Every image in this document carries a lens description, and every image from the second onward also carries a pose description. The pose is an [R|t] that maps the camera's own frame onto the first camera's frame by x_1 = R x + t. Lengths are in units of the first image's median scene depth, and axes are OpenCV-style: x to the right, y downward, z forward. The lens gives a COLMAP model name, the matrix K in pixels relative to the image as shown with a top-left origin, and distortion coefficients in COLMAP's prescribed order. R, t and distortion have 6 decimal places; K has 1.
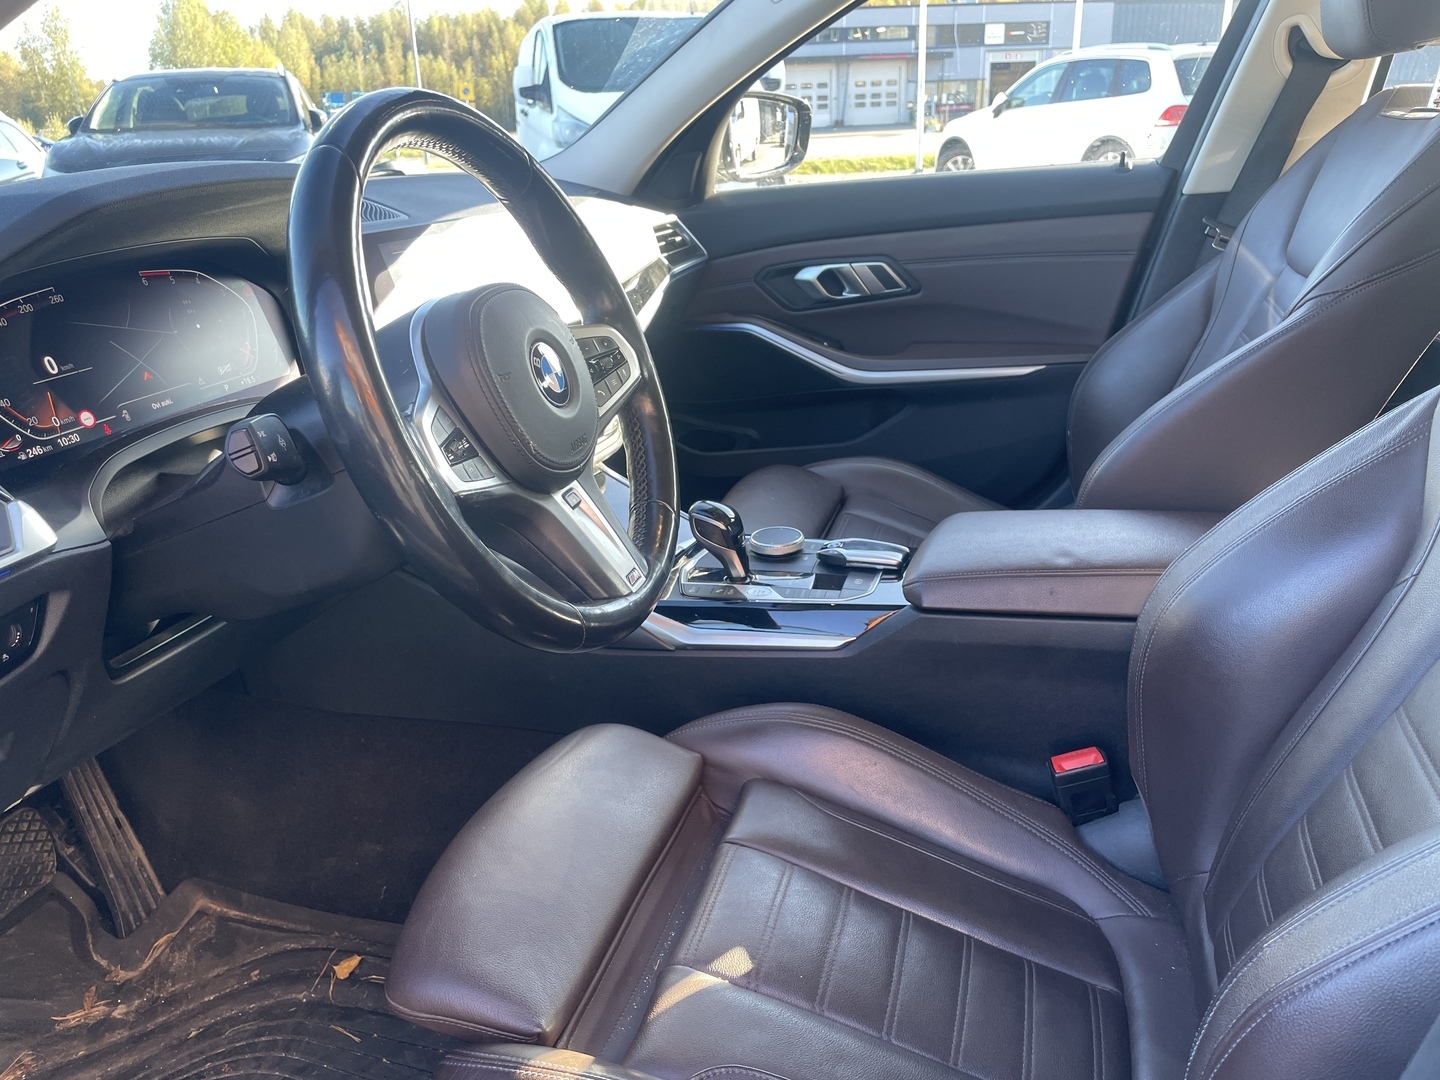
lens RADIAL K [[1087.8, 0, 719.8], [0, 1087.8, 538.3], [0, 0, 1]] dist [0.055730, -0.075949]
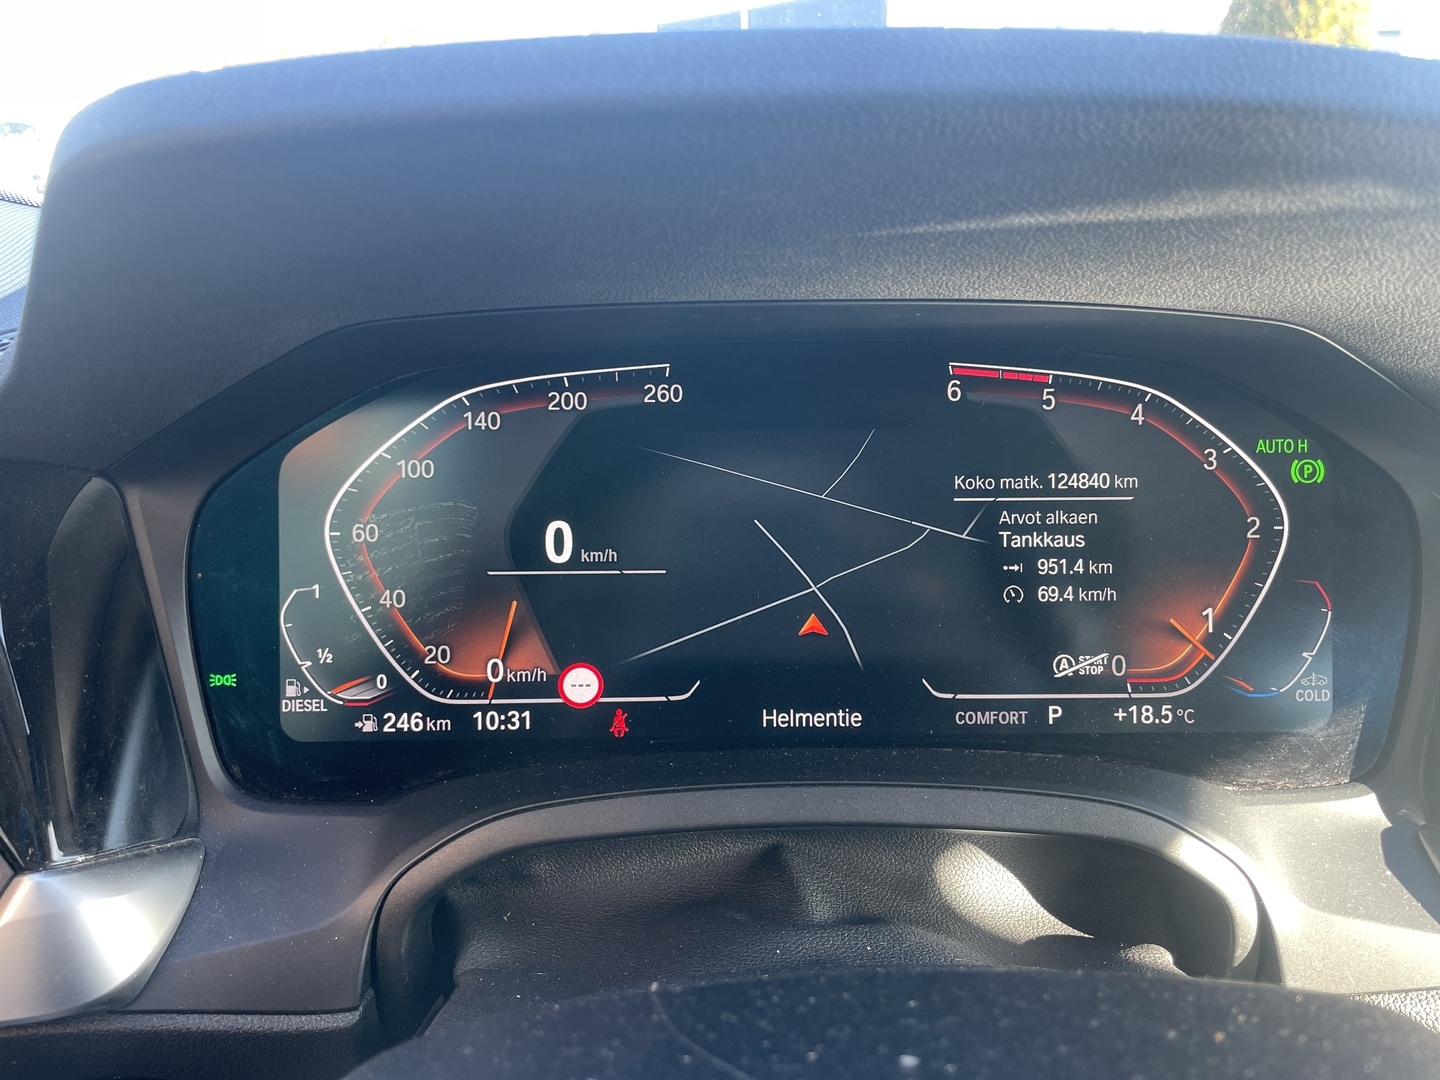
lens RADIAL K [[1087.8, 0, 716.7], [0, 1087.8, 541.2], [0, 0, 1]] dist [0.055730, -0.075949]
pose [[0.303697, 0.365467, -0.879888, -0.226595], [-0.350672, 0.901555, 0.253431, -0.283116], [0.885888, 0.231586, 0.401958, 0.885075]]
